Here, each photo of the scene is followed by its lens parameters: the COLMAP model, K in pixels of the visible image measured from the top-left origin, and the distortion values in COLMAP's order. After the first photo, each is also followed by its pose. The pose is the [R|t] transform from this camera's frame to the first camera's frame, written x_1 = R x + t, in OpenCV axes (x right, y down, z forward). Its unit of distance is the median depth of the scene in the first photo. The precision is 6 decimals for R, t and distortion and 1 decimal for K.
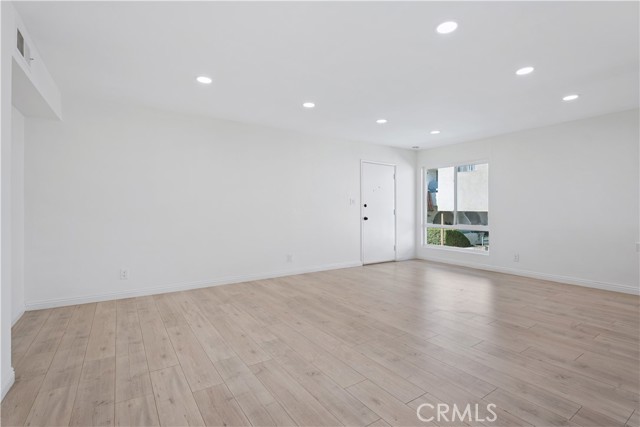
lens RADIAL K [[307.0, 0, 321.1], [0, 307.0, 202.6], [0, 0, 1]] dist [-0.004573, -0.002663]
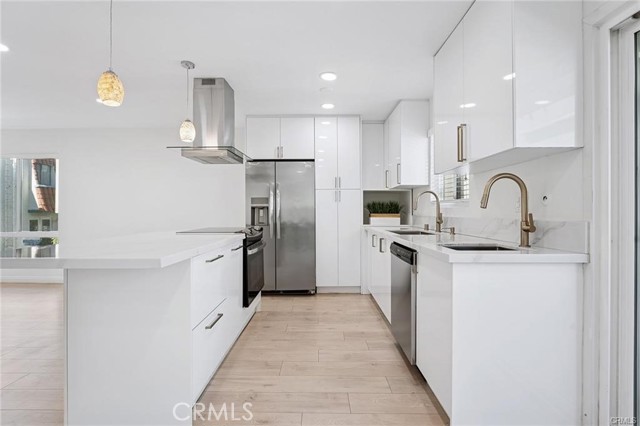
lens RADIAL K [[307.0, 0, 320.1], [0, 307.0, 211.8], [0, 0, 1]] dist [-0.004573, -0.002663]
pose [[0.553887, -0.005173, 0.832576, 0.225191], [-0.017760, 0.999680, 0.018026, -0.008500], [-0.832402, -0.024771, 0.553618, -0.082736]]
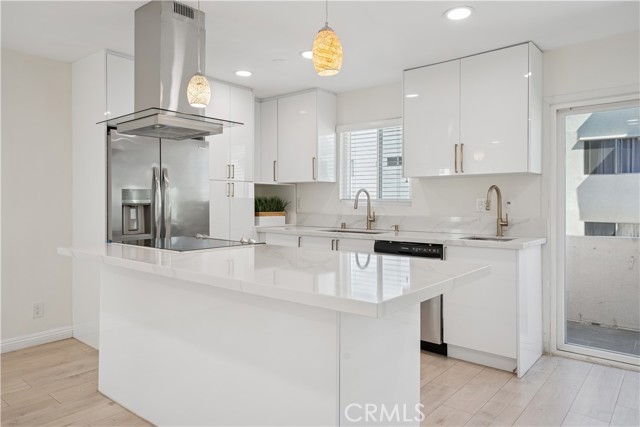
lens RADIAL K [[425.4, 0, 321.4], [0, 425.4, 201.9], [0, 0, 1]] dist [0.023586, 0.000390]
pose [[-0.284721, -0.003509, 0.958604, 0.077748], [-0.026666, 0.999635, -0.004261, -0.012262], [-0.958239, -0.026775, -0.284711, 0.327685]]
